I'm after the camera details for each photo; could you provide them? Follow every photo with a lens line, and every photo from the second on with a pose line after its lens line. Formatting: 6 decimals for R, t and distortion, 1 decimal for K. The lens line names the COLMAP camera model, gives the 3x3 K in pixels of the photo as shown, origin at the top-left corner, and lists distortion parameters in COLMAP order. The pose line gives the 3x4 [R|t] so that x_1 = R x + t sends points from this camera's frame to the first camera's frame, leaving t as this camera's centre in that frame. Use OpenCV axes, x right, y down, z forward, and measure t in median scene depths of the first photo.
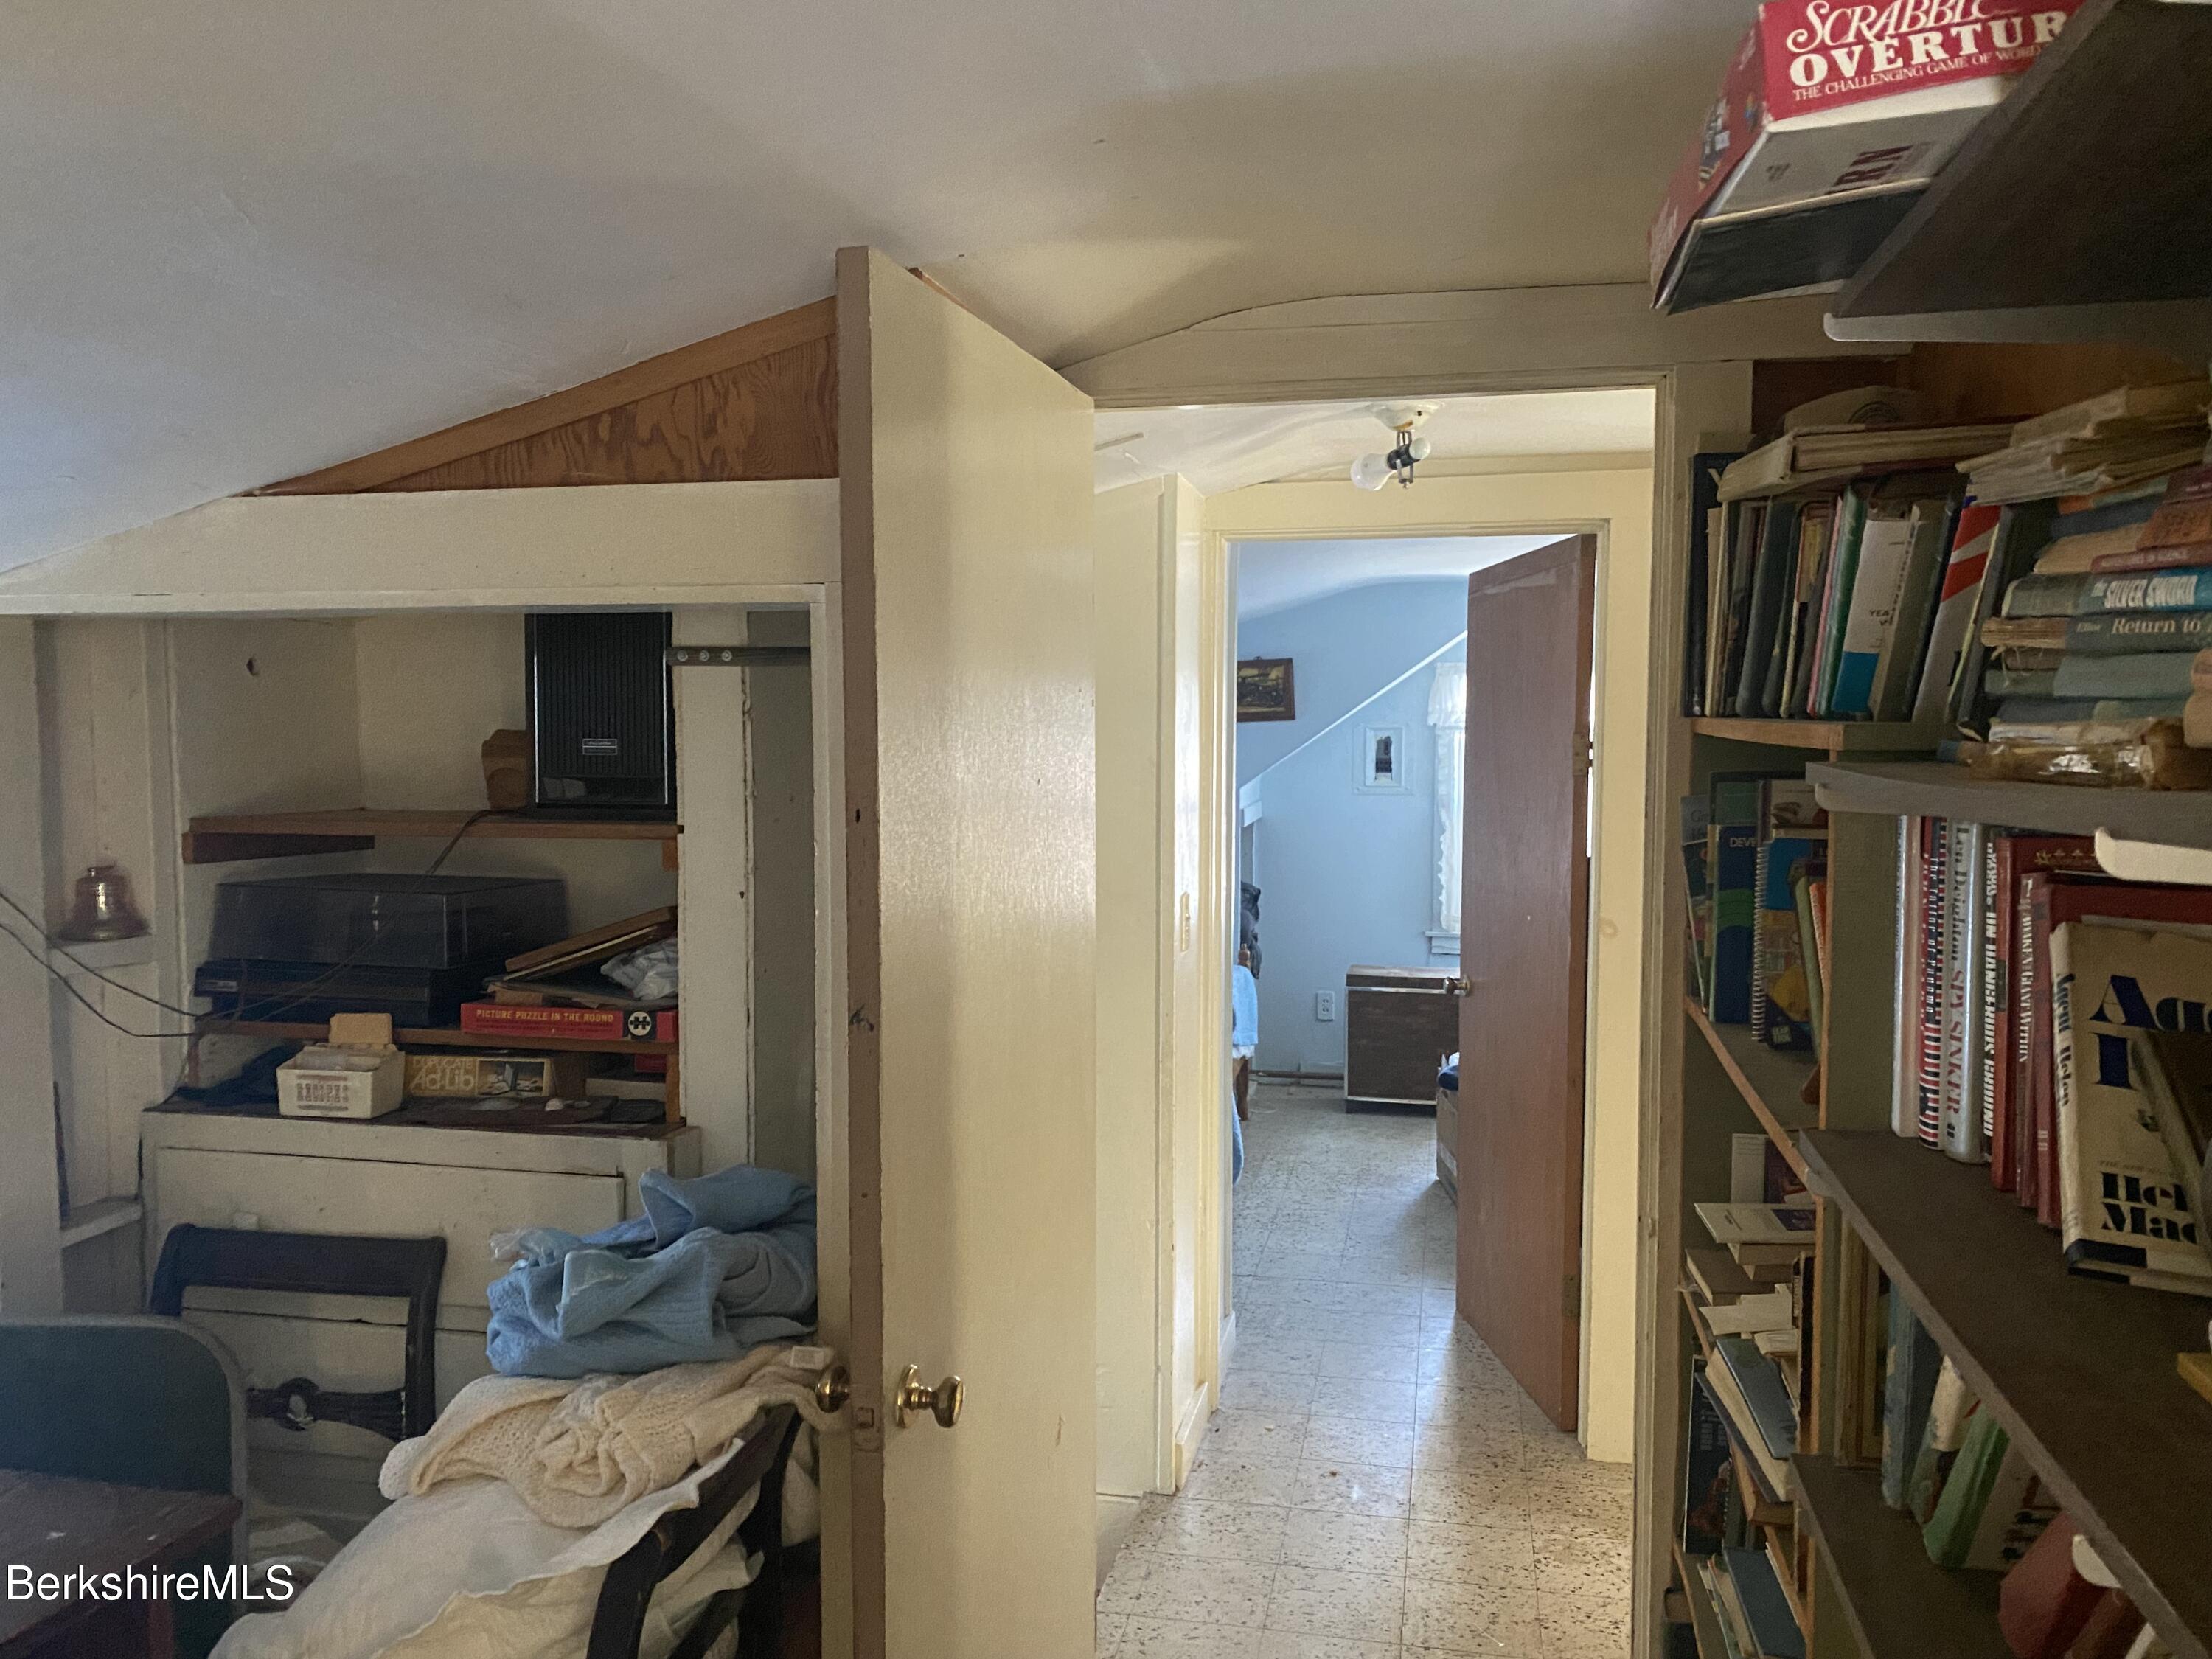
lens RADIAL K [[1652.9, 0, 1100.7], [0, 1652.9, 838.3], [0, 0, 1]] dist [0.045798, -0.049053]
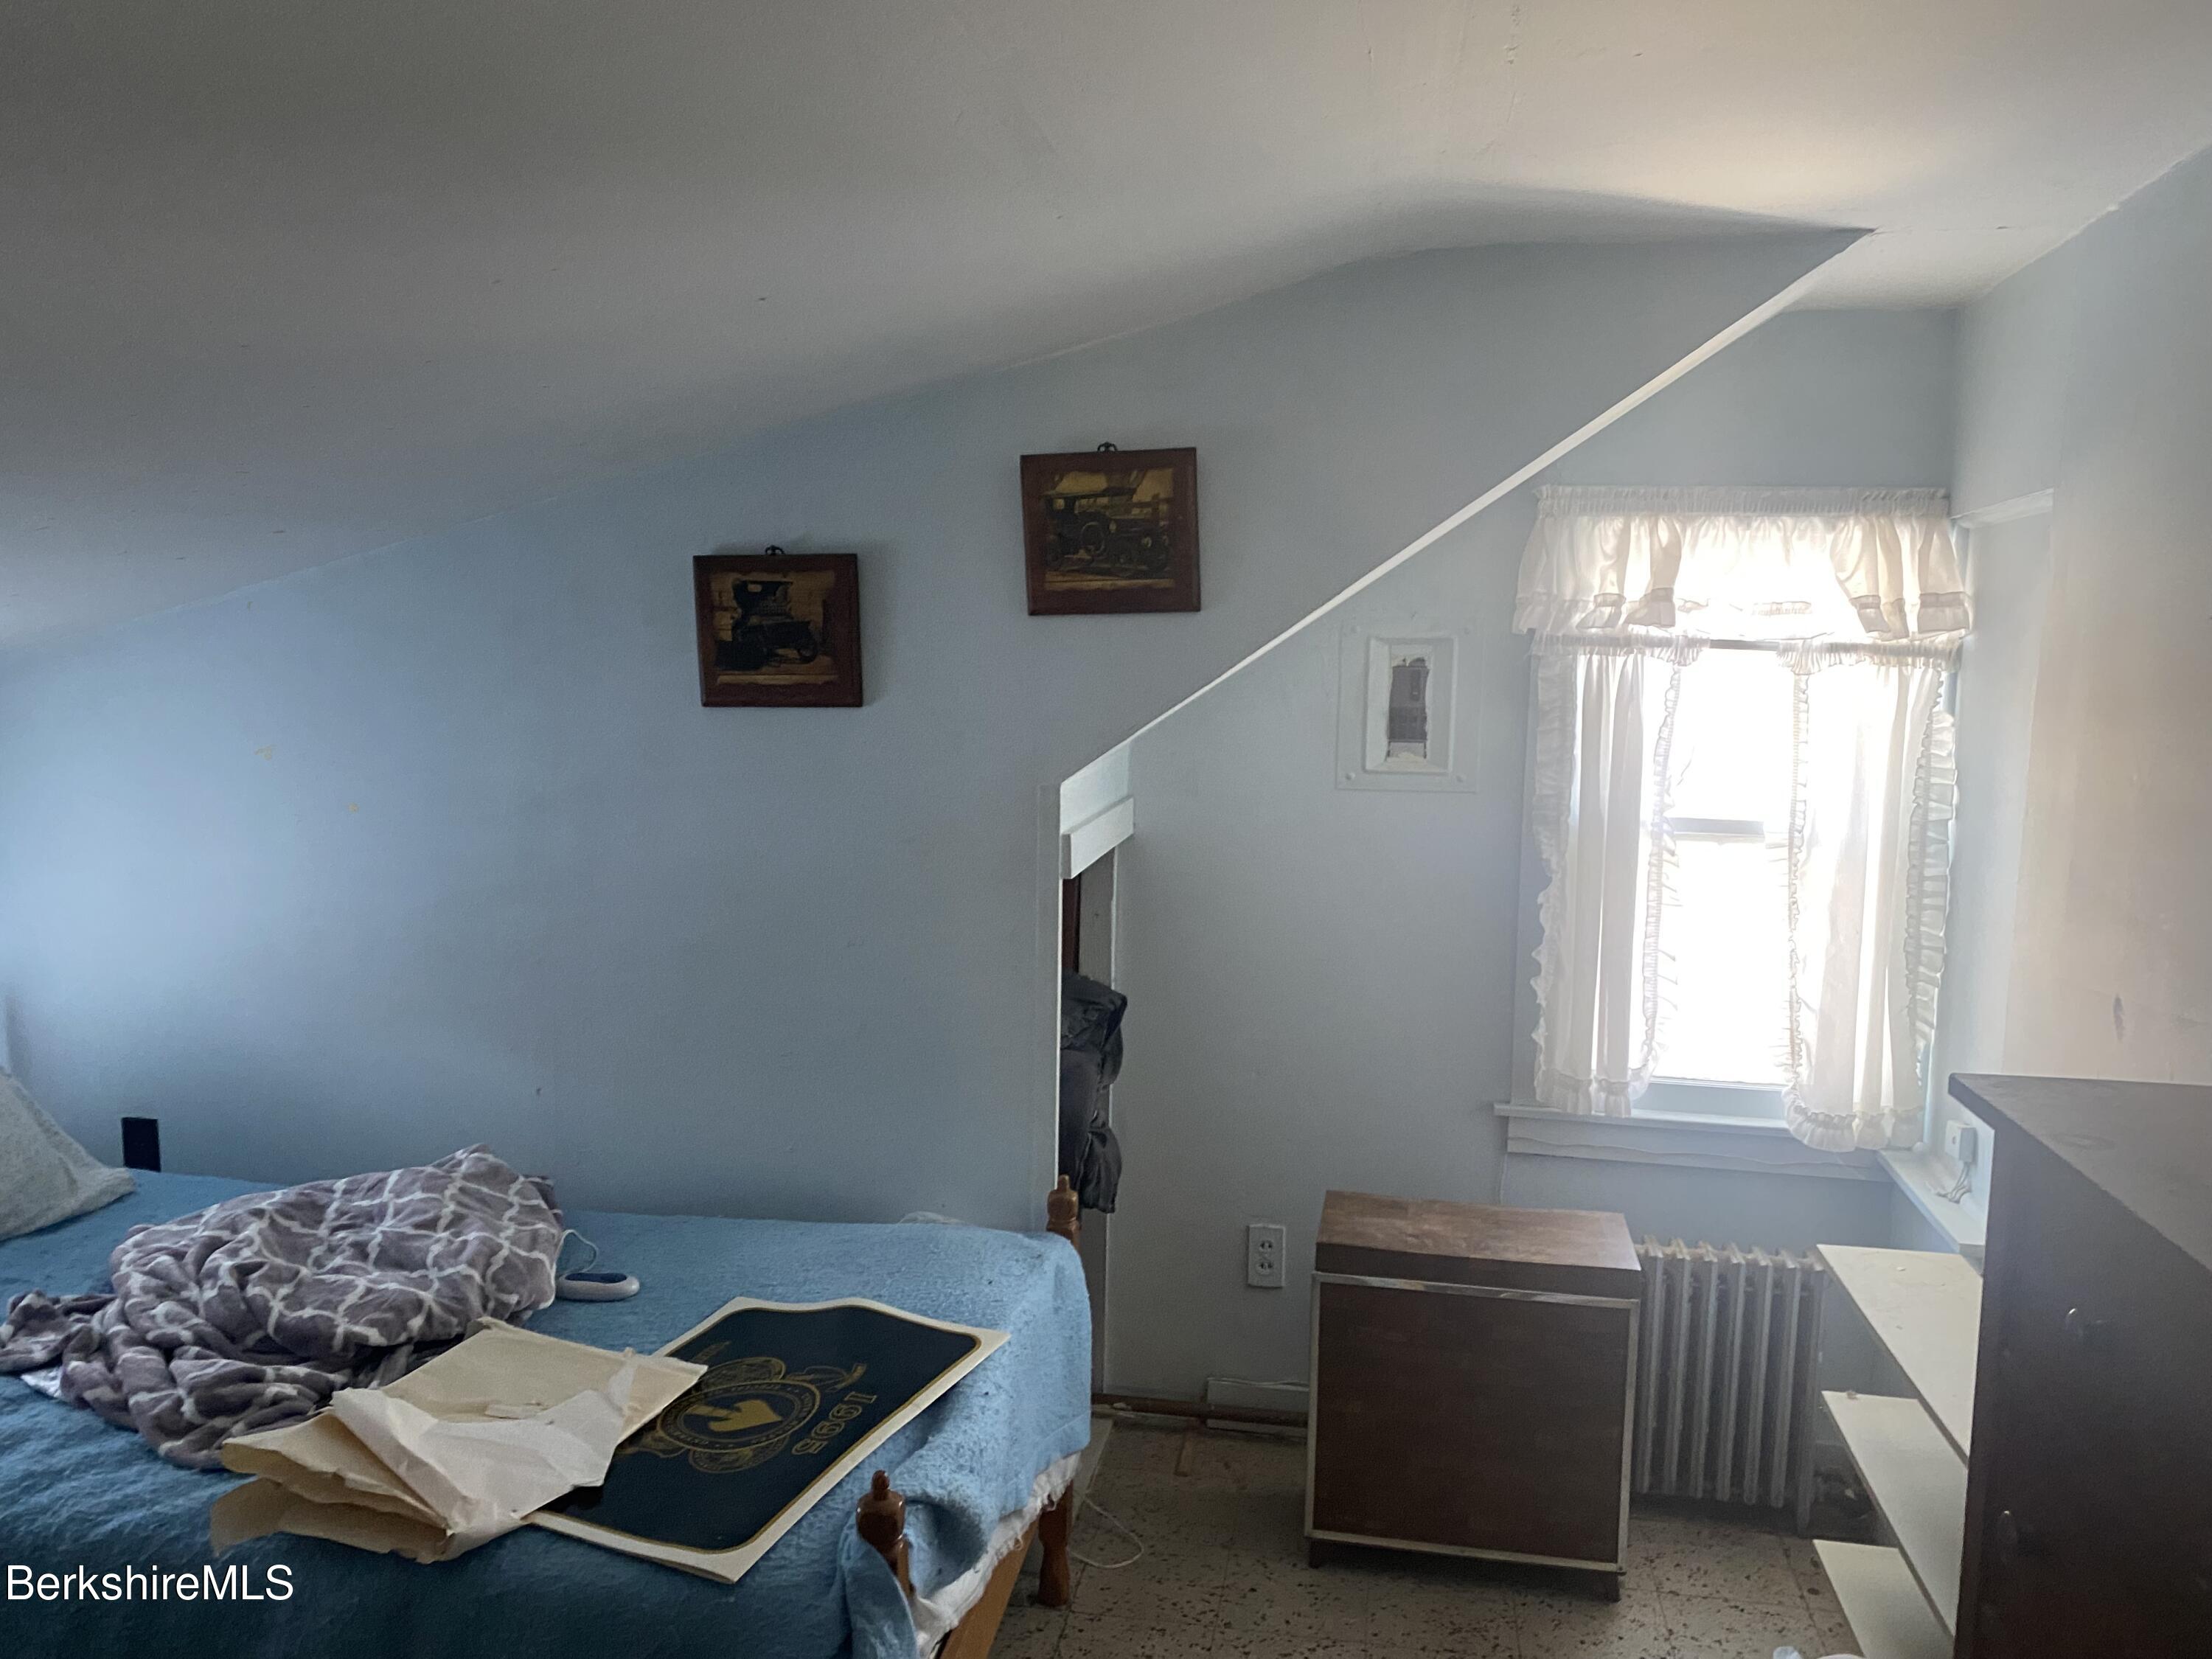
lens RADIAL K [[1652.9, 0, 1100.7], [0, 1652.9, 838.3], [0, 0, 1]] dist [0.045798, -0.049053]
pose [[0.999294, 0.013844, 0.034914, 0.076718], [-0.015525, 0.998710, 0.048351, -0.034337], [-0.034200, -0.048859, 0.998220, 0.575049]]
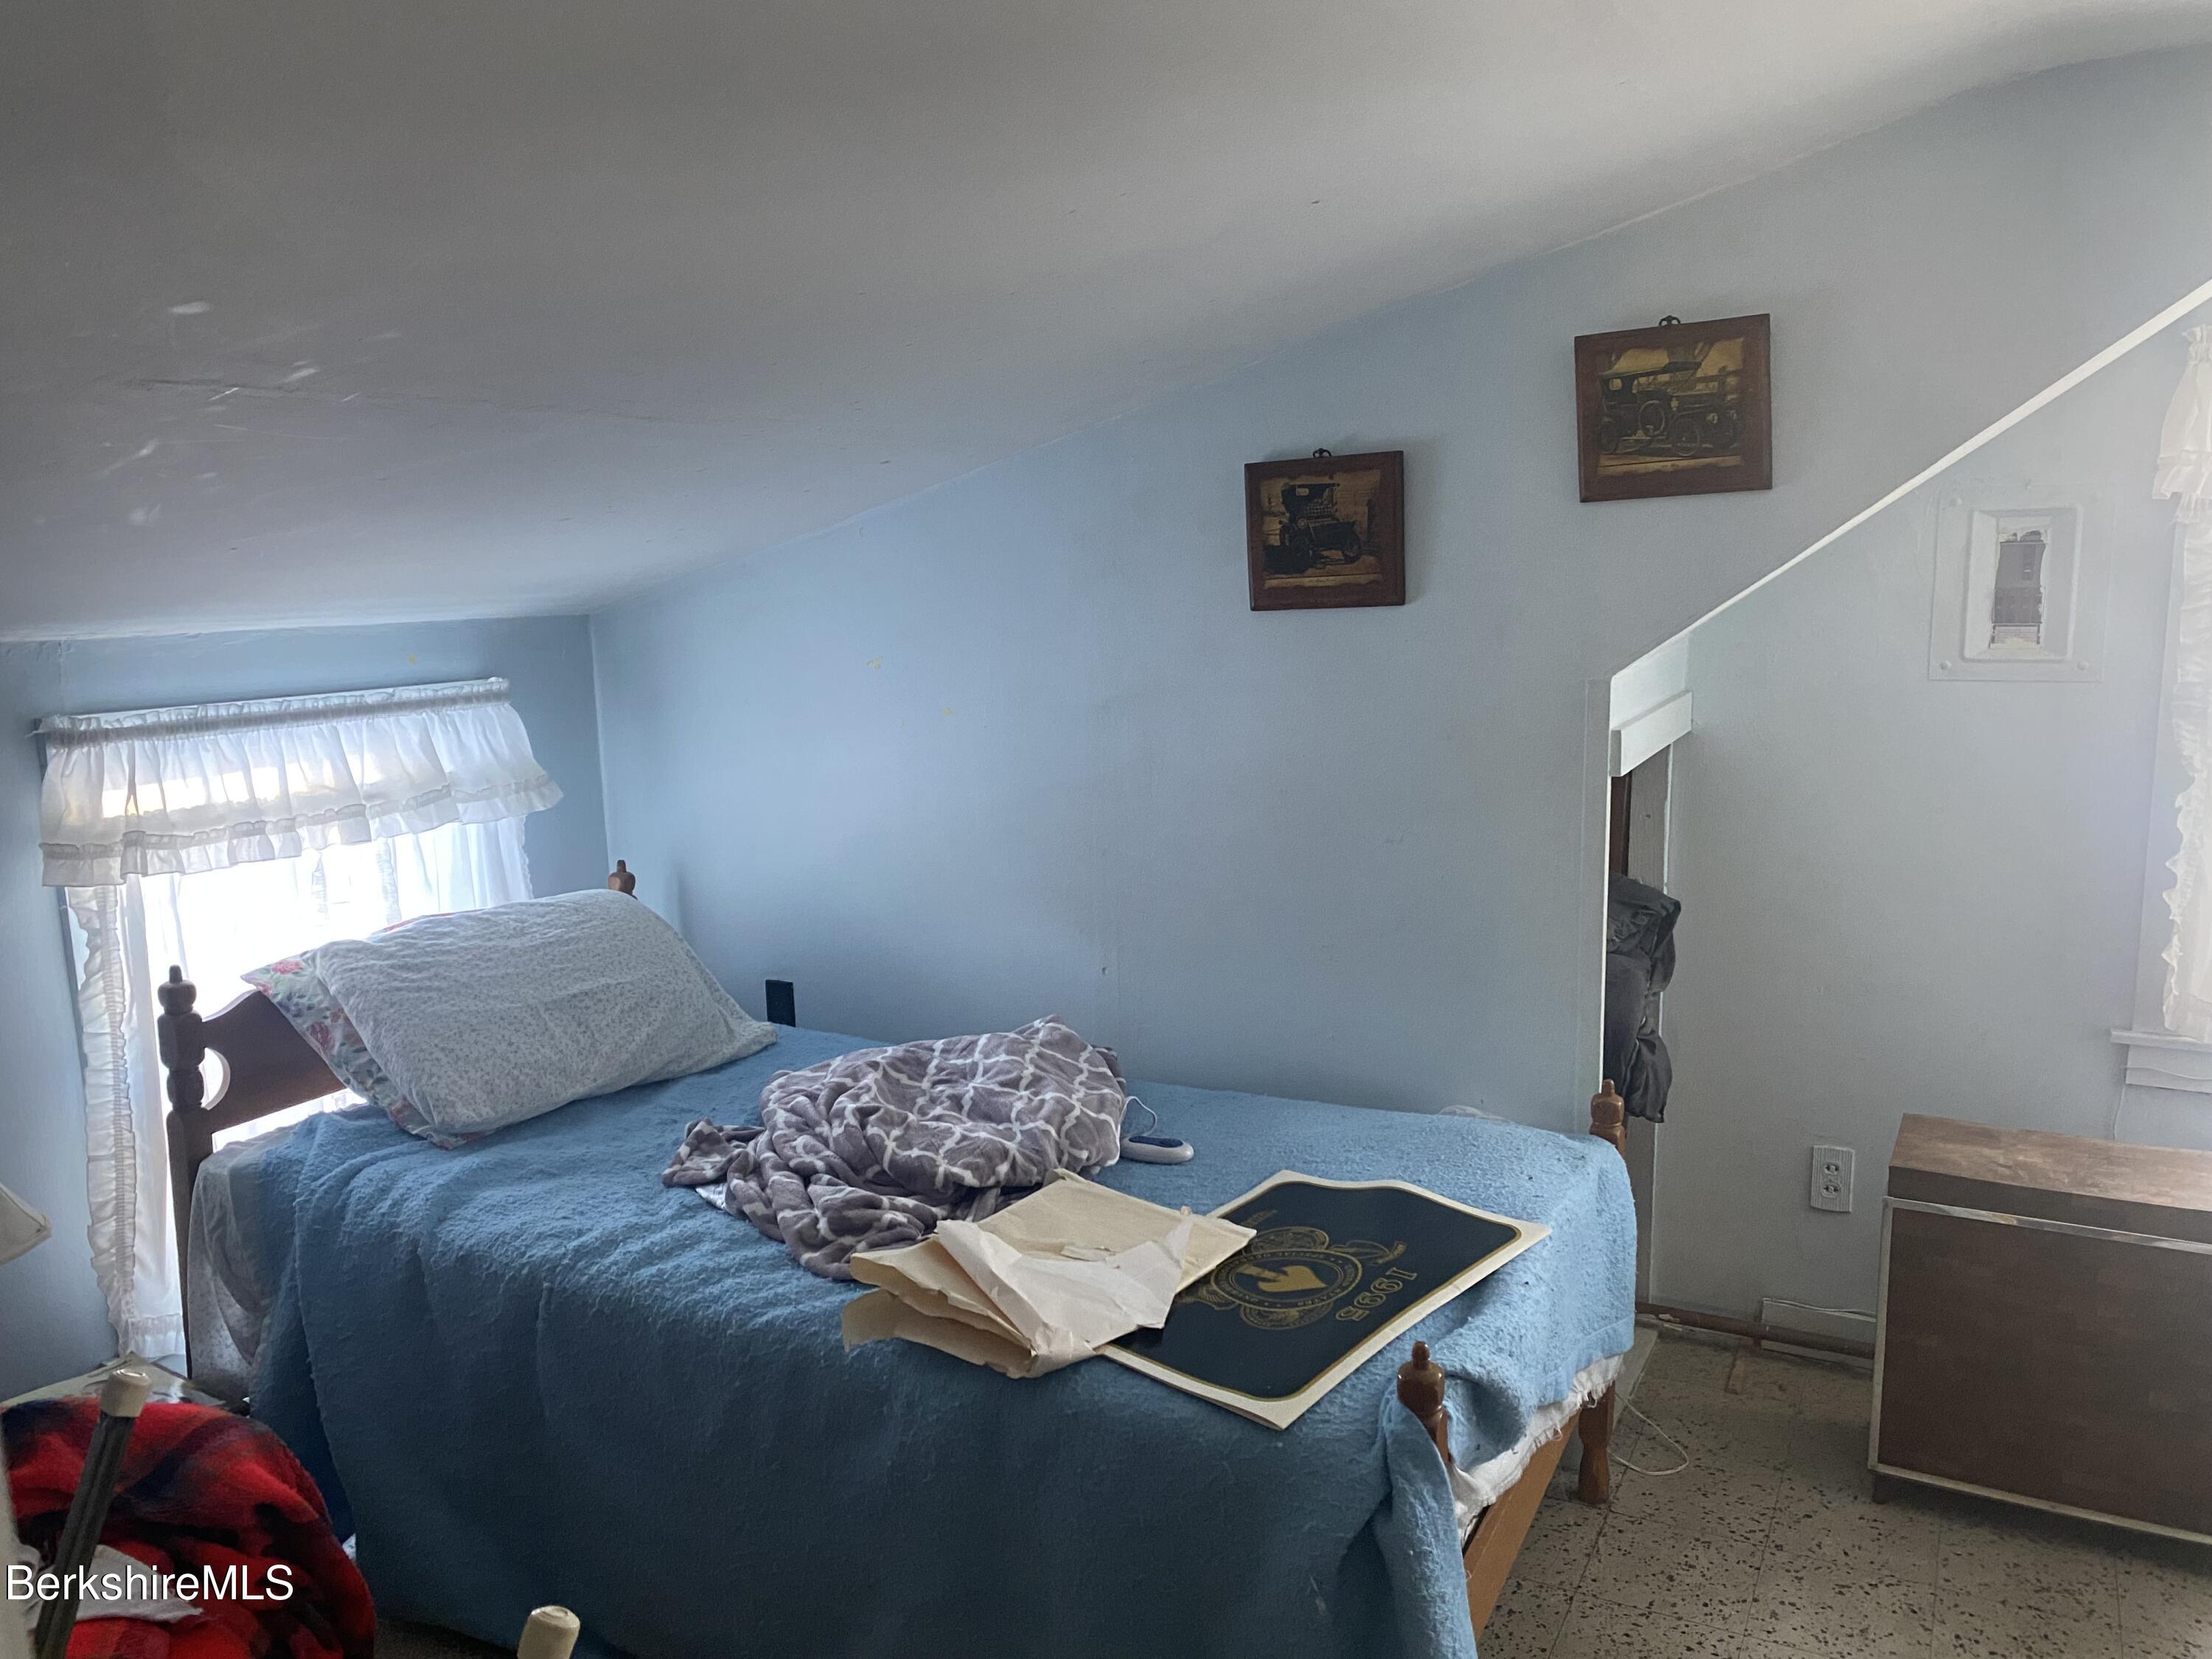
lens RADIAL K [[1650.4, 0, 1088.5], [0, 1650.4, 844.3], [0, 0, 1]] dist [0.061124, -0.131383]
pose [[0.957313, 0.027657, -0.287726, 0.076489], [0.004980, 0.993686, 0.112085, -0.033634], [0.289010, -0.108733, 0.951131, 0.566971]]
